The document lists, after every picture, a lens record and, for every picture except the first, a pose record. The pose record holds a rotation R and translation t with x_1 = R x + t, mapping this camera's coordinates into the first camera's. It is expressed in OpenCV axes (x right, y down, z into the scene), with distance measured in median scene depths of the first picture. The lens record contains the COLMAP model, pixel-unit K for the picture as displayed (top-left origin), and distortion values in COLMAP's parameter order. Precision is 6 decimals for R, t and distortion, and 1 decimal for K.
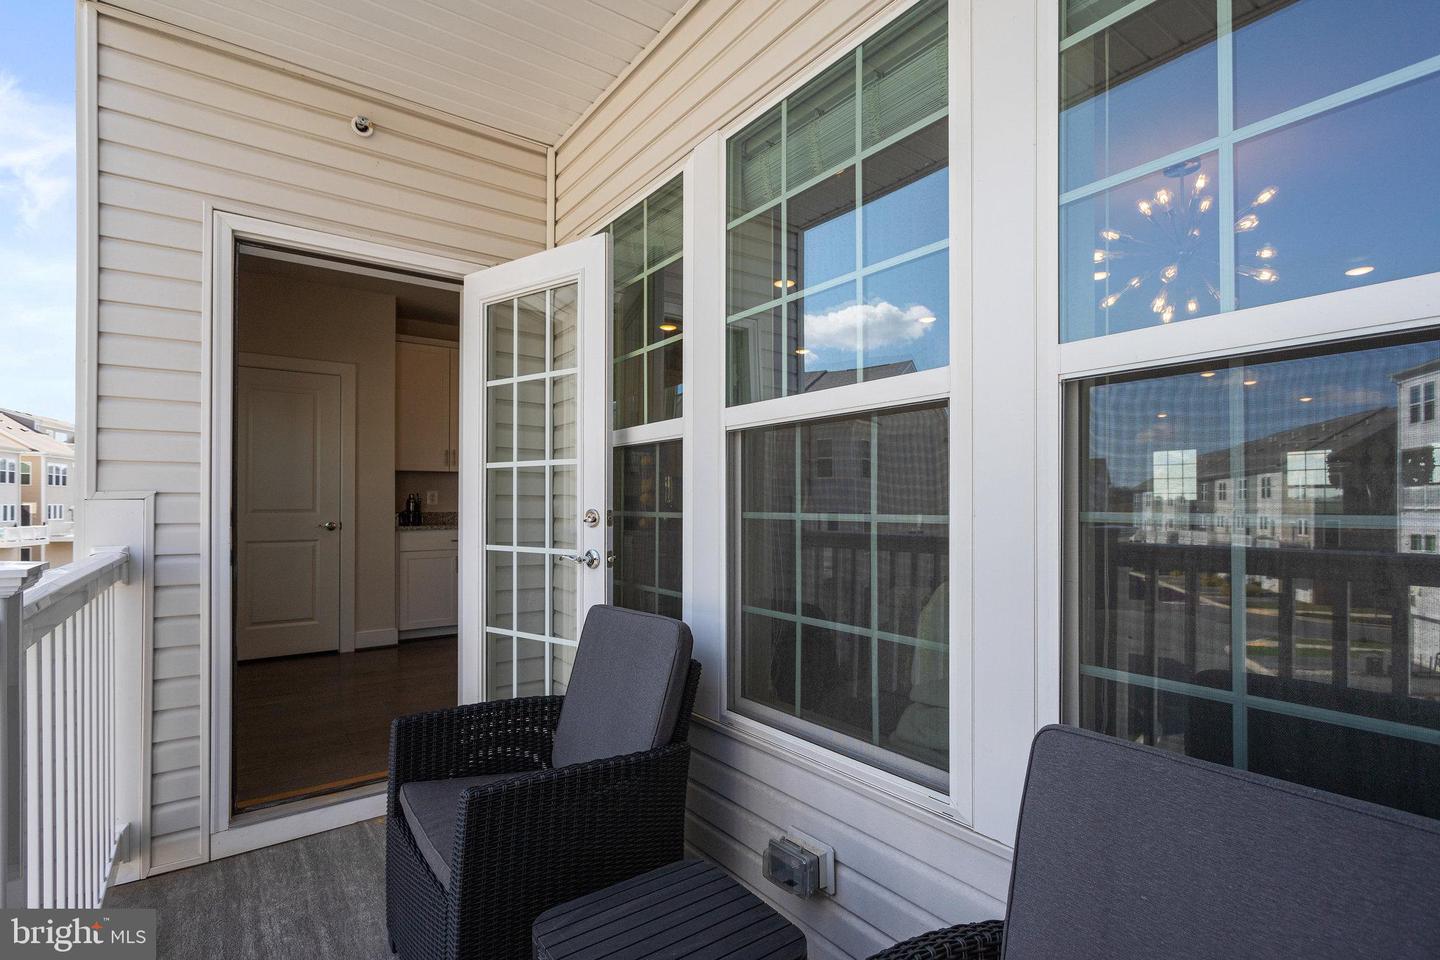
lens RADIAL K [[694.4, 0, 722.3], [0, 694.4, 500.2], [0, 0, 1]] dist [0.004444, 0.000823]
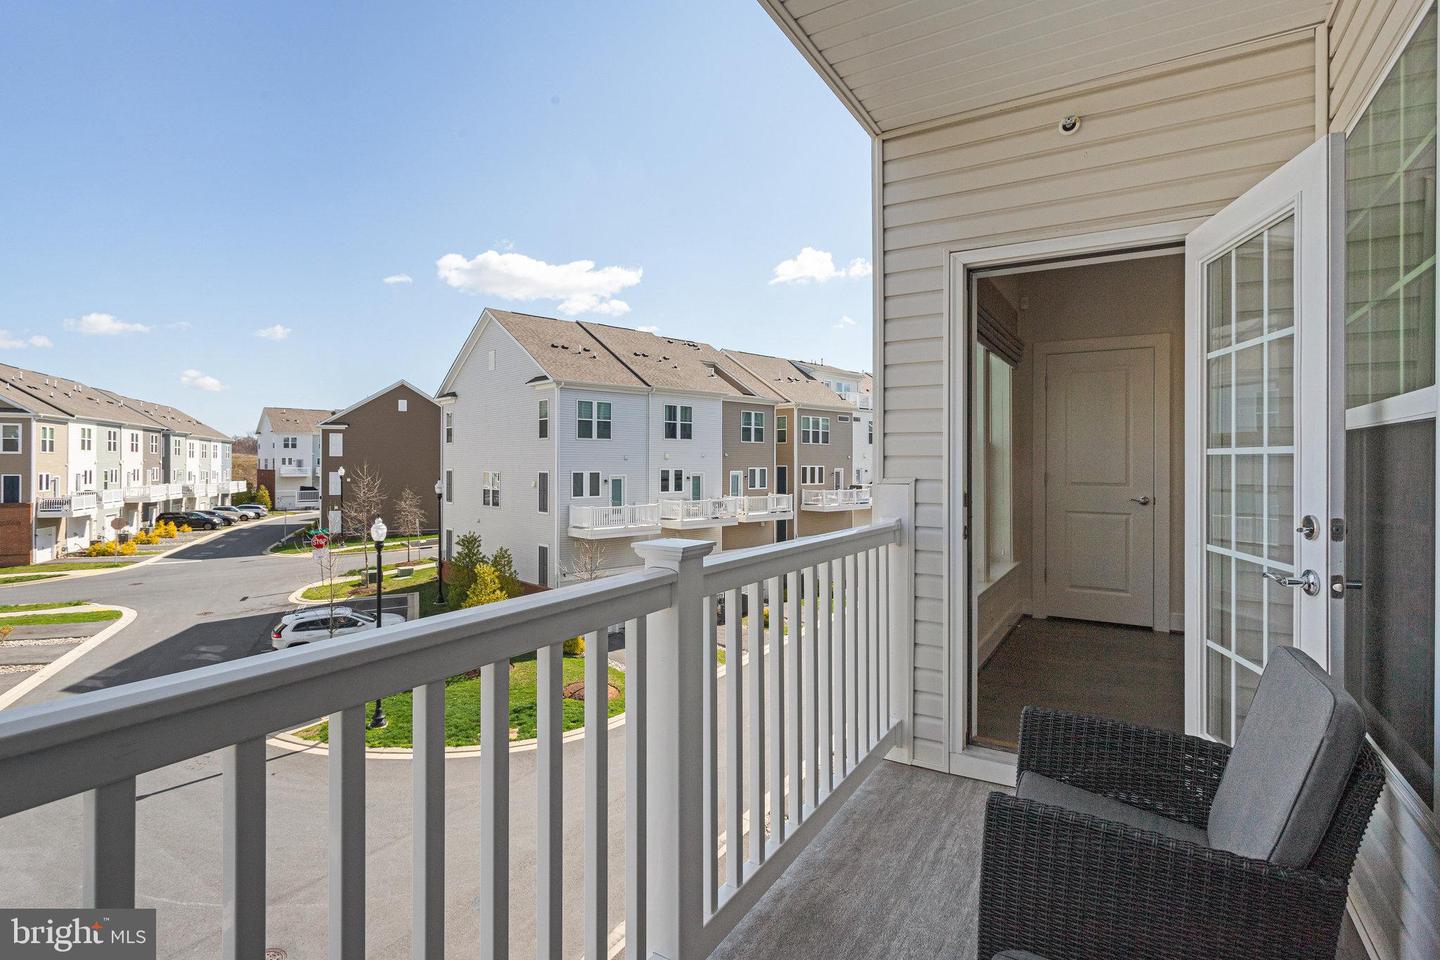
lens RADIAL K [[695.2, 0, 721.9], [0, 695.2, 463.7], [0, 0, 1]] dist [-0.001794, 0.000197]
pose [[0.381611, 0.006990, -0.924297, 0.251912], [-0.000163, 0.999972, 0.007495, -0.046825], [0.924323, -0.002709, 0.381602, 0.140463]]
